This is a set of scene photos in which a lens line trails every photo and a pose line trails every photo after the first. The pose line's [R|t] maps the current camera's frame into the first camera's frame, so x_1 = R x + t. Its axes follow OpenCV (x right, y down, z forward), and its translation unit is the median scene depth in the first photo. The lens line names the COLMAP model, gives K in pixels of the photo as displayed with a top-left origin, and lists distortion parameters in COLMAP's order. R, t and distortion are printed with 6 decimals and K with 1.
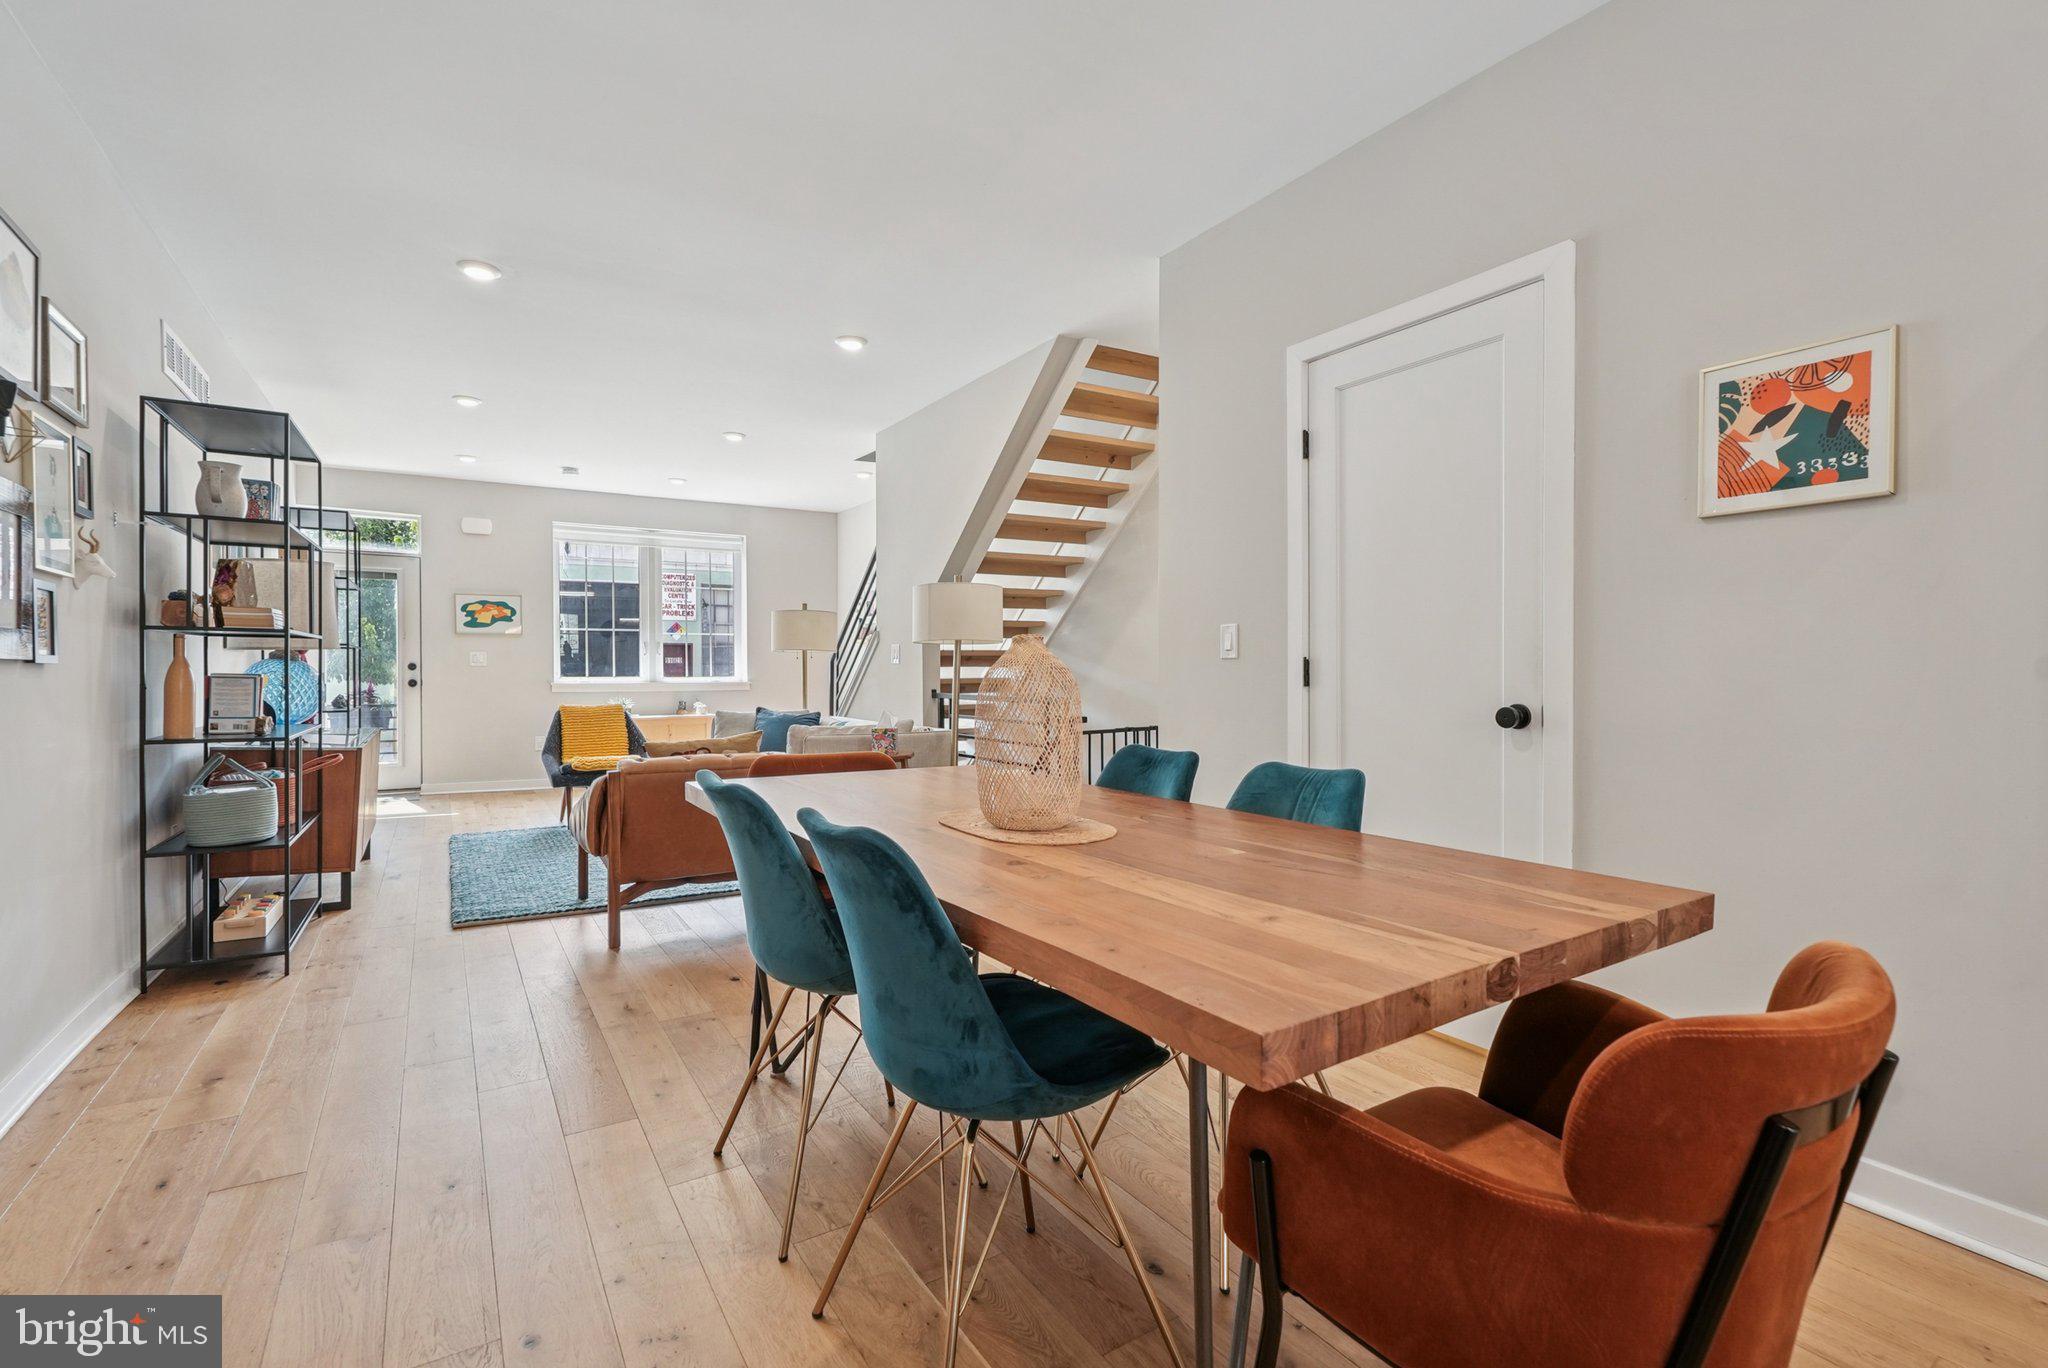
lens RADIAL K [[925.4, 0, 1013.5], [0, 925.4, 682.9], [0, 0, 1]] dist [-0.011815, -0.003876]
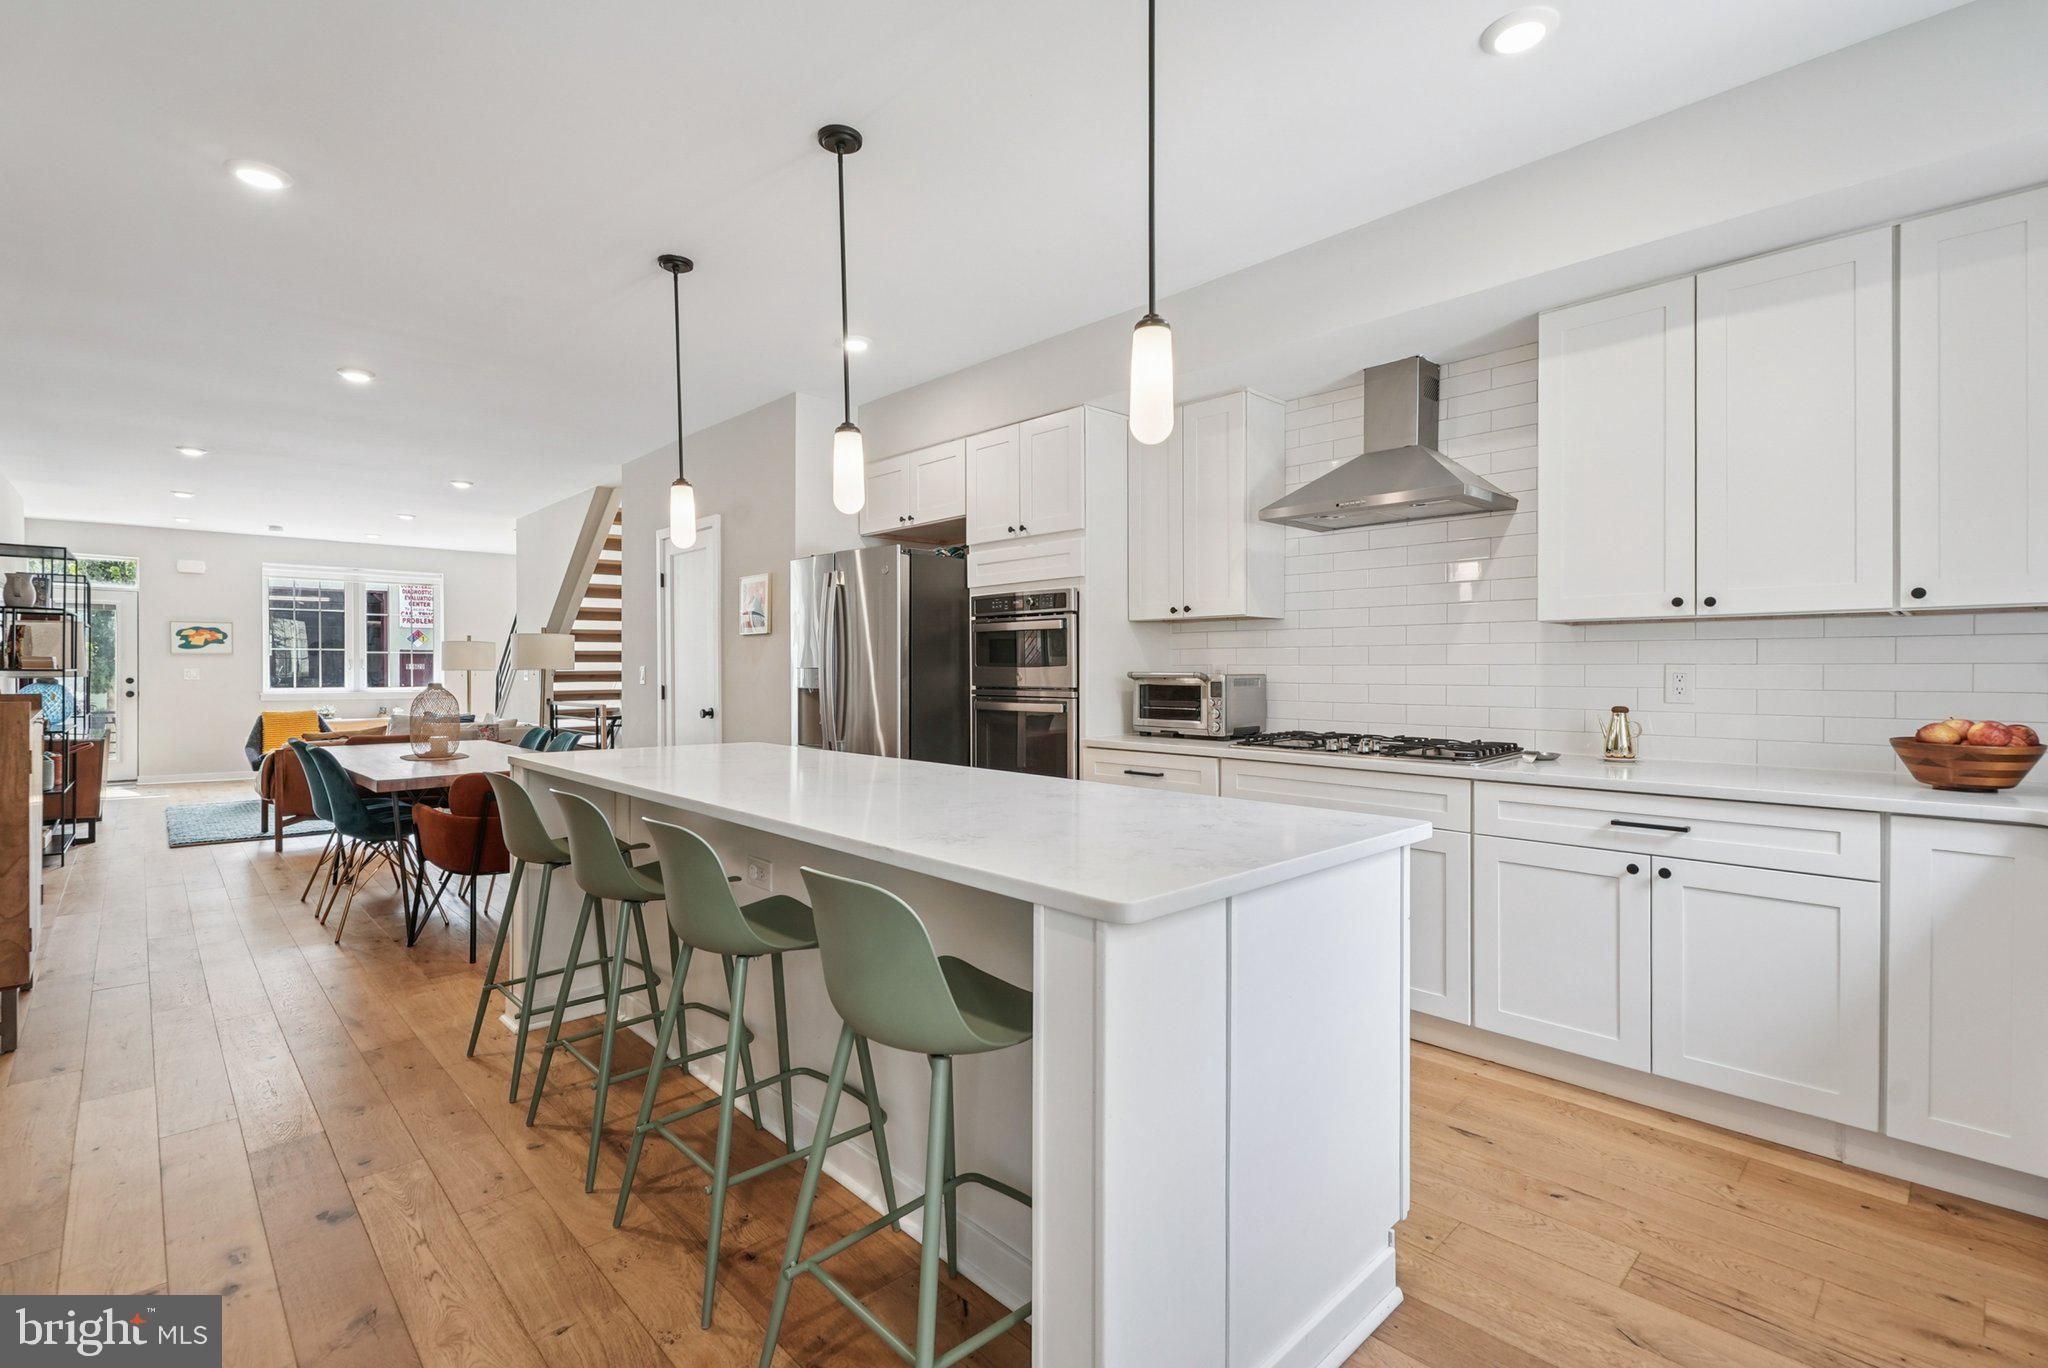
lens RADIAL K [[925.4, 0, 1037.3], [0, 925.4, 675.6], [0, 0, 1]] dist [-0.011815, -0.003876]
pose [[0.976332, -0.000876, 0.216275, 0.266632], [0.002792, 0.999960, -0.008555, -0.010886], [-0.216259, 0.008956, 0.976295, -0.450524]]
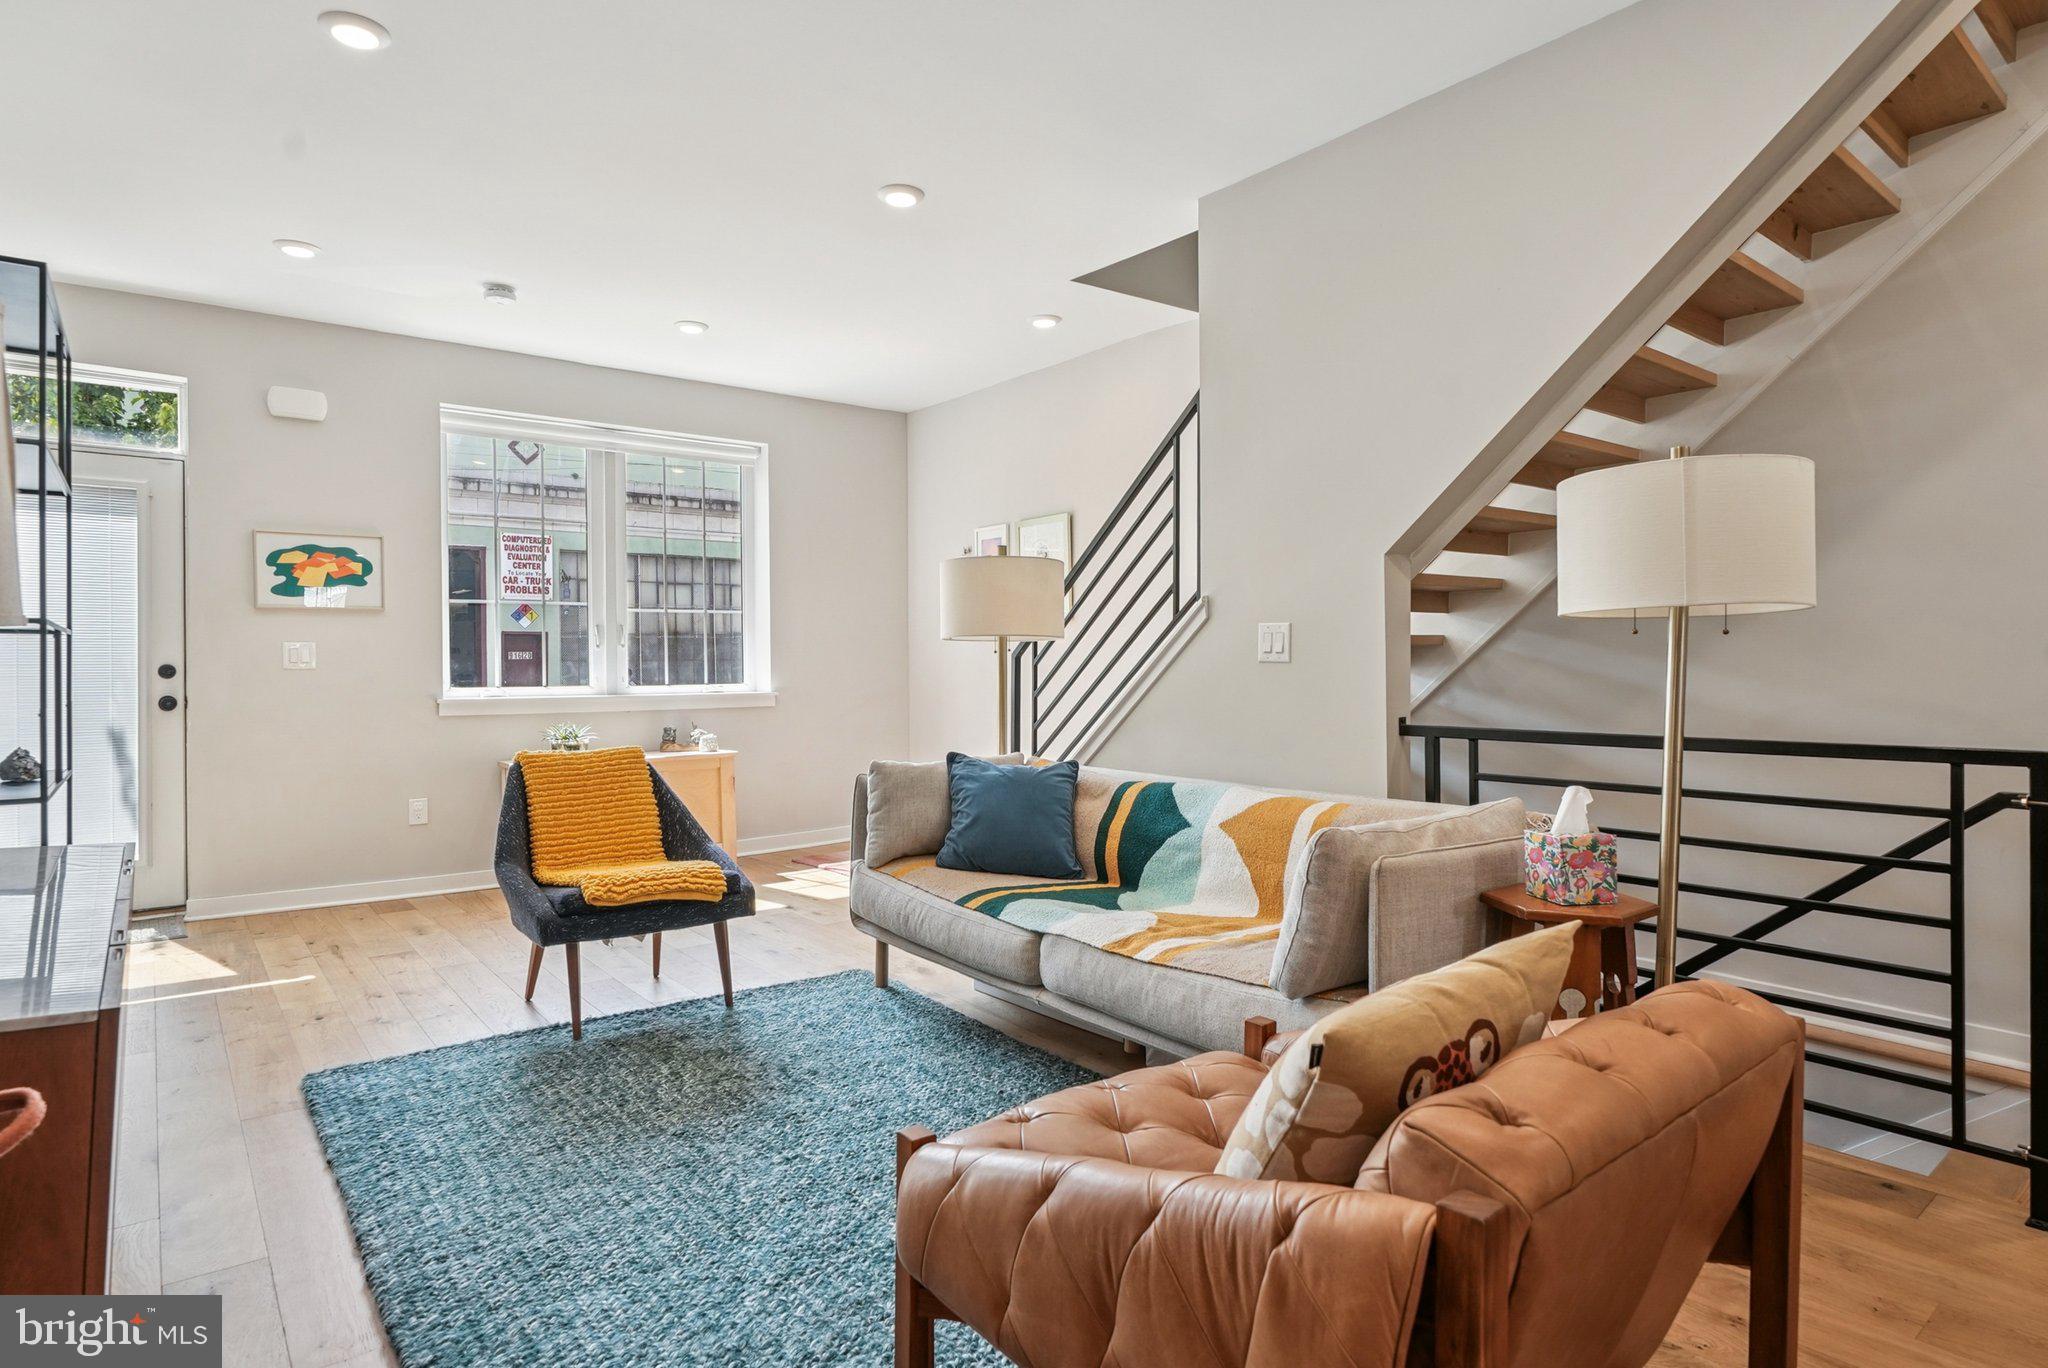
lens RADIAL K [[1106.4, 0, 1002.7], [0, 1106.4, 673.6], [0, 0, 1]] dist [-0.009671, -0.001063]
pose [[0.994520, -0.005804, 0.104385, -0.255763], [0.006507, 0.999958, -0.006394, -0.009533], [-0.104344, 0.007038, 0.994516, 0.343434]]
